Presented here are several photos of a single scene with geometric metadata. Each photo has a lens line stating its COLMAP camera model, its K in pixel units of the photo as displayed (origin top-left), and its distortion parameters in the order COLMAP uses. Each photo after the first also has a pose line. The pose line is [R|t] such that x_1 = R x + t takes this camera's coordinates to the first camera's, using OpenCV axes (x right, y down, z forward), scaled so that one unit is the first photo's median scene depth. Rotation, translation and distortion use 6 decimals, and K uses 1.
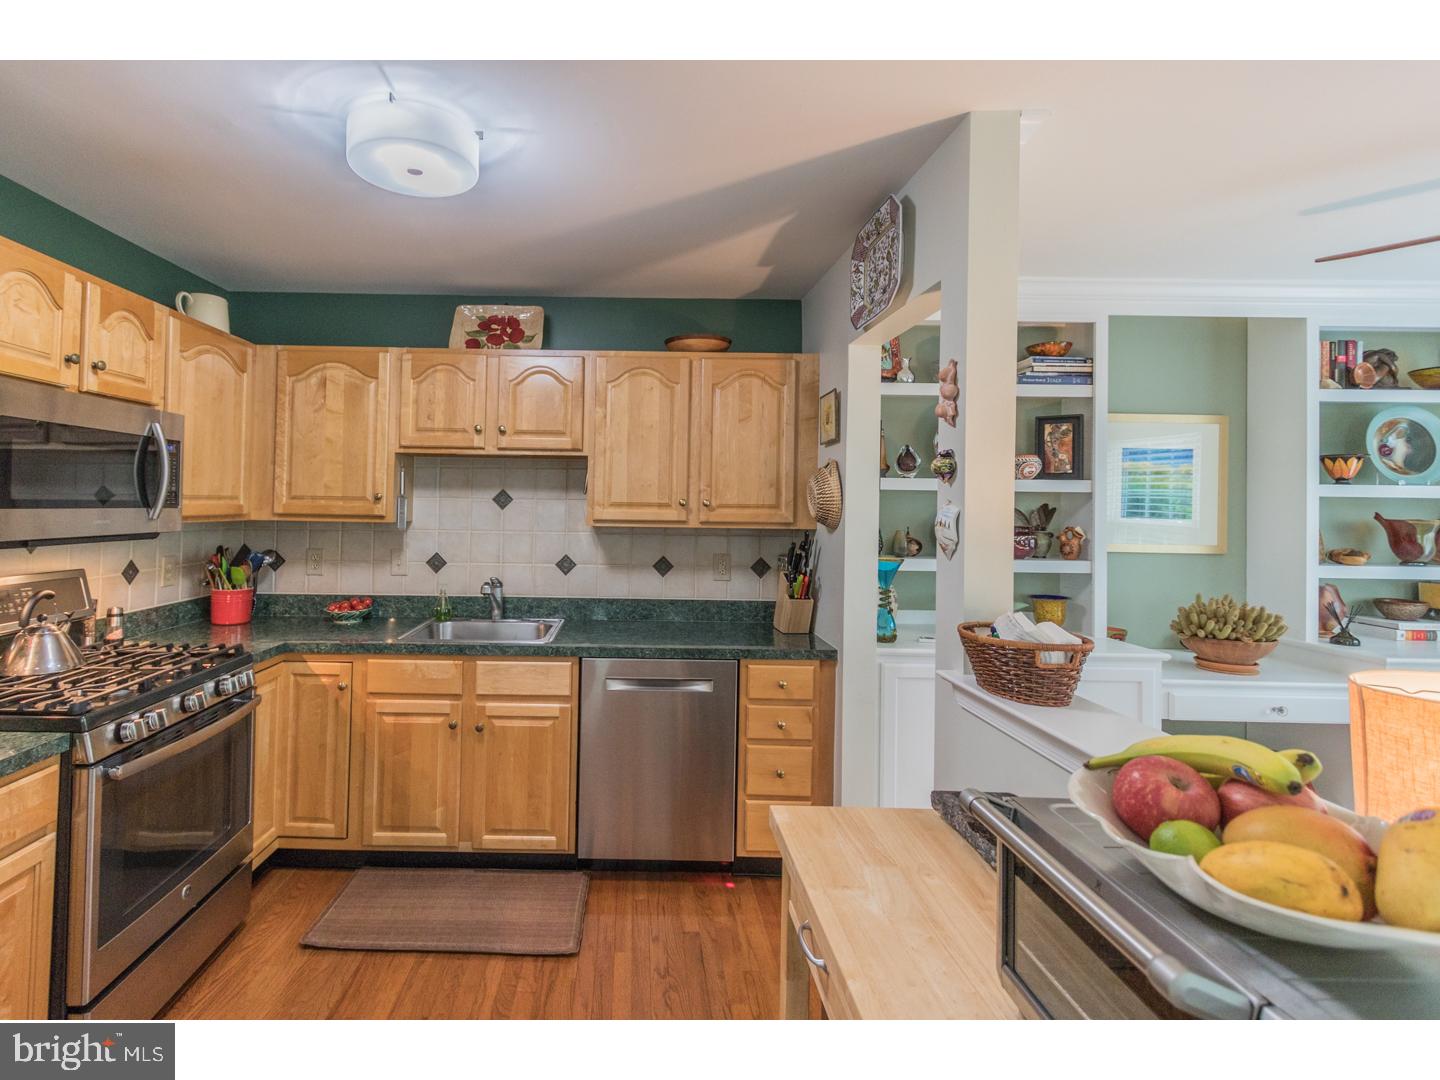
lens RADIAL K [[760.2, 0, 623.7], [0, 760.2, 491.1], [0, 0, 1]] dist [0.005551, -0.000766]
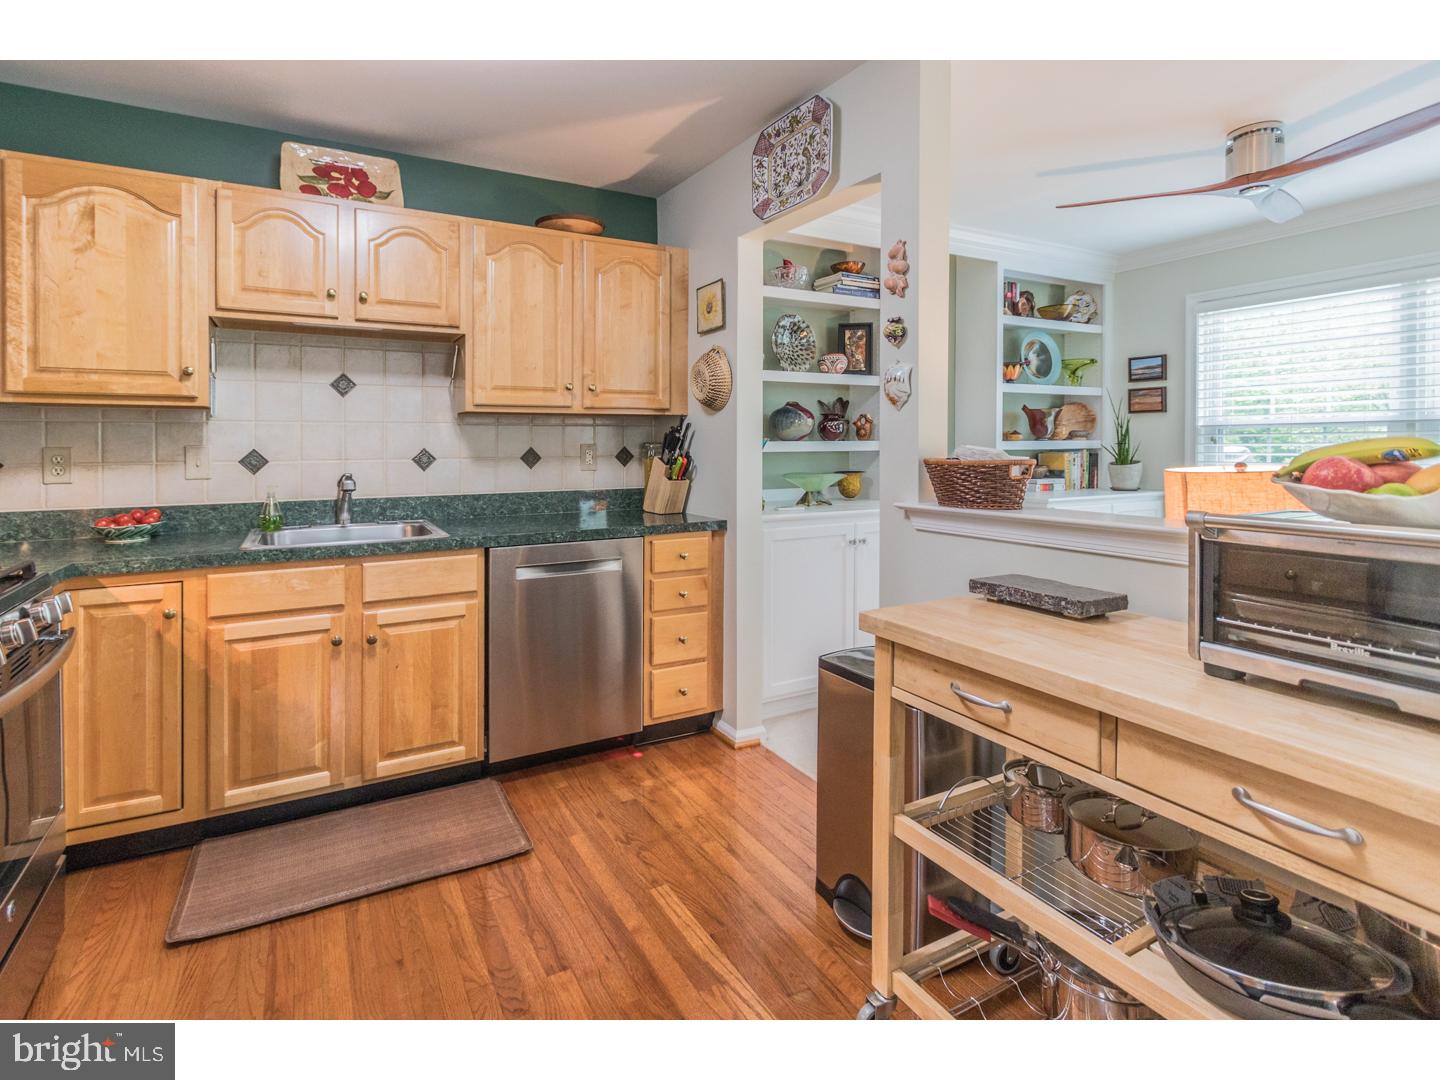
lens RADIAL K [[735.0, 0, 716.3], [0, 735.0, 452.3], [0, 0, 1]] dist [0.003380, -0.001816]
pose [[0.868876, -0.027050, 0.494291, -0.227721], [0.008504, 0.999174, 0.039731, 0.063455], [-0.494957, -0.030317, 0.868388, 0.086263]]
